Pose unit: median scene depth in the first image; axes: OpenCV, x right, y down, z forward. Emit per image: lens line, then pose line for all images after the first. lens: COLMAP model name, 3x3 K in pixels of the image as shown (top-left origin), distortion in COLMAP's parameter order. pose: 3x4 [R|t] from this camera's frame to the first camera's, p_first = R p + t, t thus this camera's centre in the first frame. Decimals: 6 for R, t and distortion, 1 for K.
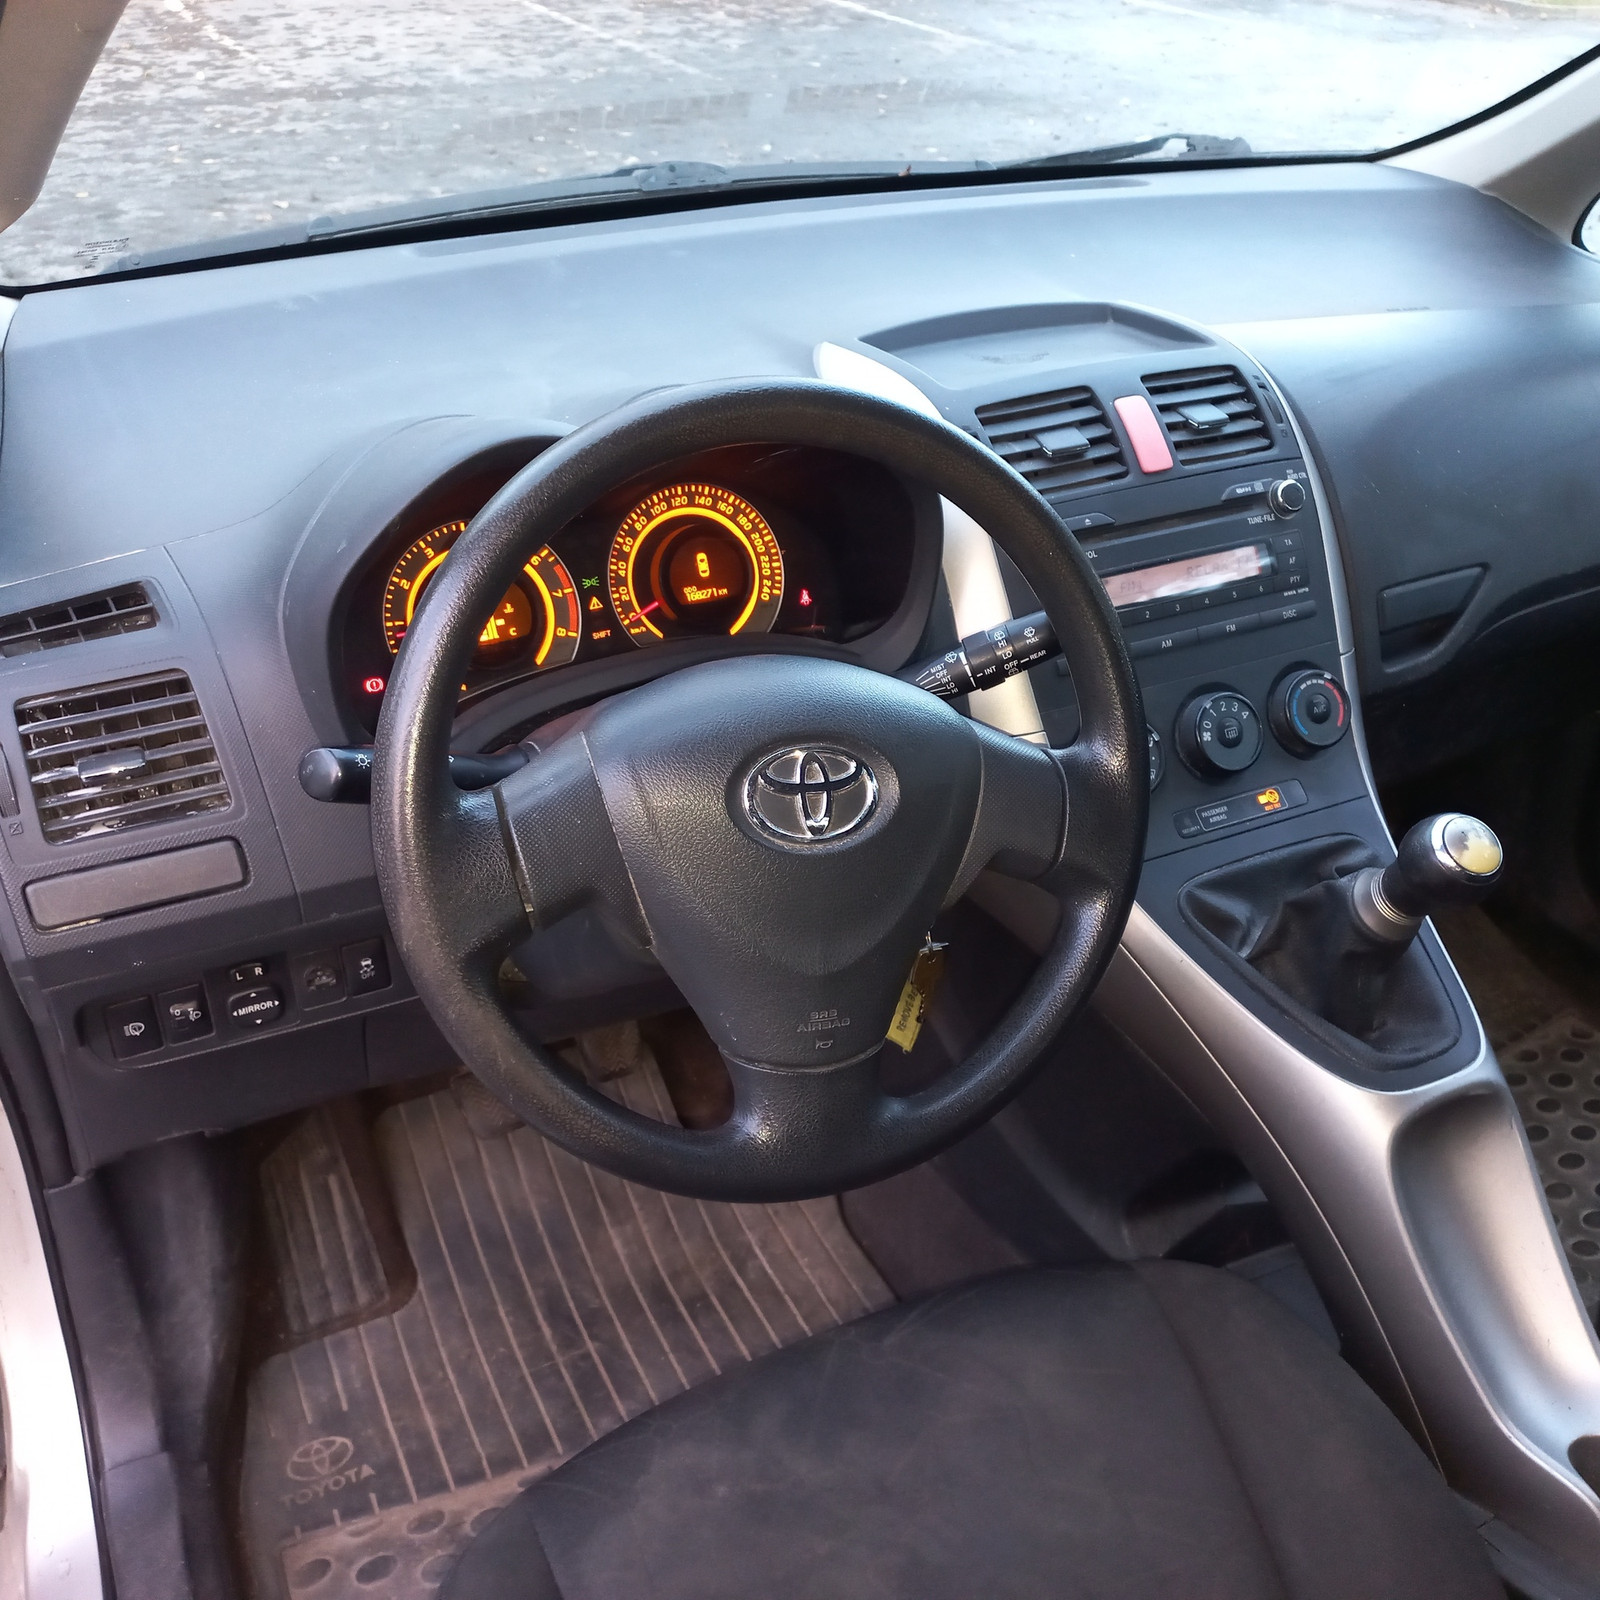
lens RADIAL K [[1532.0, 0, 802.9], [0, 1532.0, 800.0], [0, 0, 1]] dist [0.098353, -0.151153]
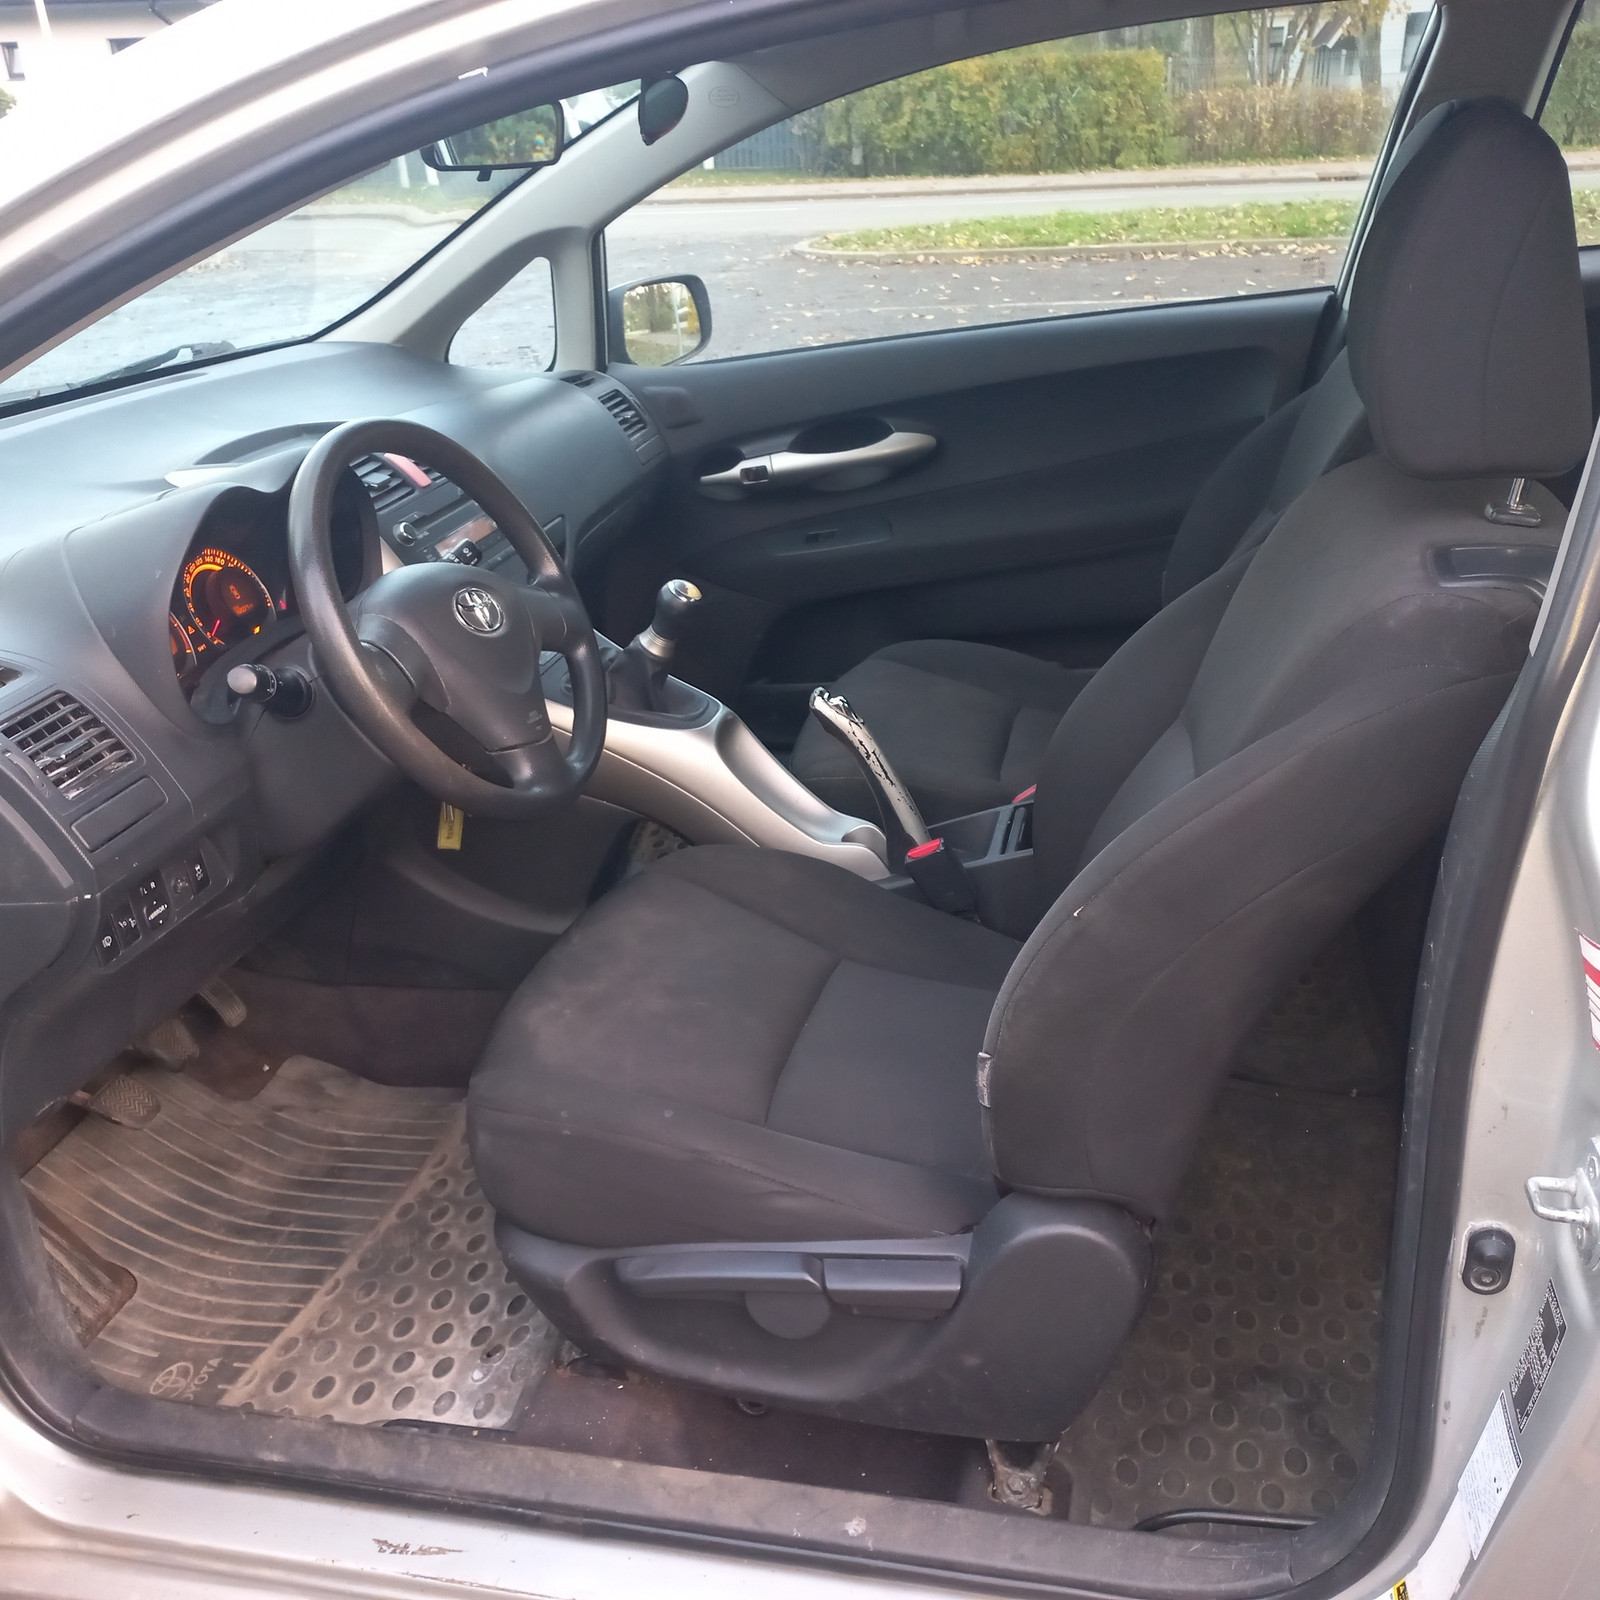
lens RADIAL K [[1532.0, 0, 802.9], [0, 1532.0, 800.0], [0, 0, 1]] dist [0.098353, -0.151153]
pose [[0.641410, -0.355052, 0.680097, -0.663844], [0.451713, 0.891297, 0.039294, 0.184969], [-0.620120, 0.282005, 0.732069, -0.357531]]
